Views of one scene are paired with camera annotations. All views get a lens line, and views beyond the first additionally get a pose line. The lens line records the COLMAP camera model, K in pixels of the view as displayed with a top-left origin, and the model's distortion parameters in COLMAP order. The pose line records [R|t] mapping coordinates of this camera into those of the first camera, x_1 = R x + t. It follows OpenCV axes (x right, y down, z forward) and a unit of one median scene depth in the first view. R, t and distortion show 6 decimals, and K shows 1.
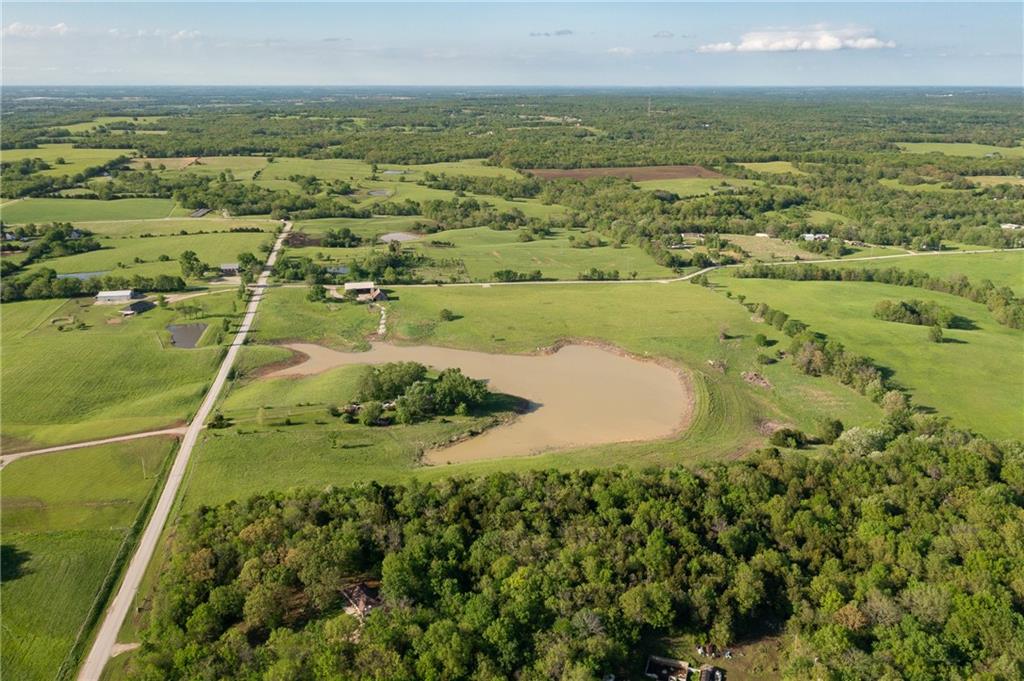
lens RADIAL K [[841.9, 0, 495.4], [0, 841.9, 340.2], [0, 0, 1]] dist [-0.003406, 0.009082]
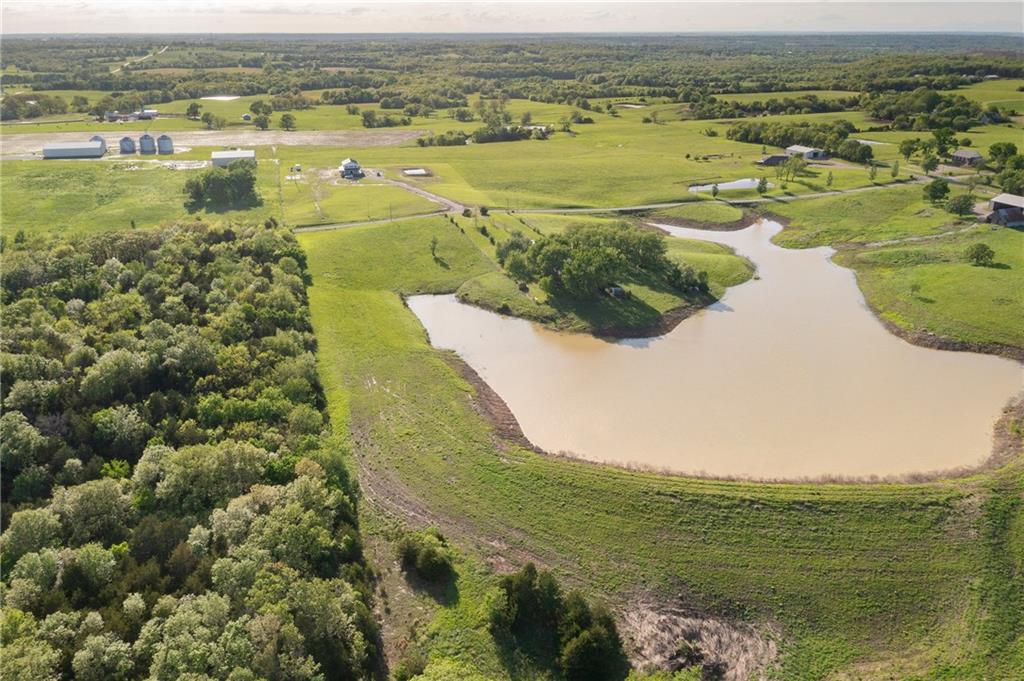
lens RADIAL K [[841.9, 0, 495.4], [0, 841.9, 340.2], [0, 0, 1]] dist [-0.003406, 0.009082]
pose [[0.084686, 0.367158, -0.926295, 0.355933], [-0.281598, 0.900556, 0.331211, -0.056473], [0.955788, 0.232794, 0.179655, 0.473659]]
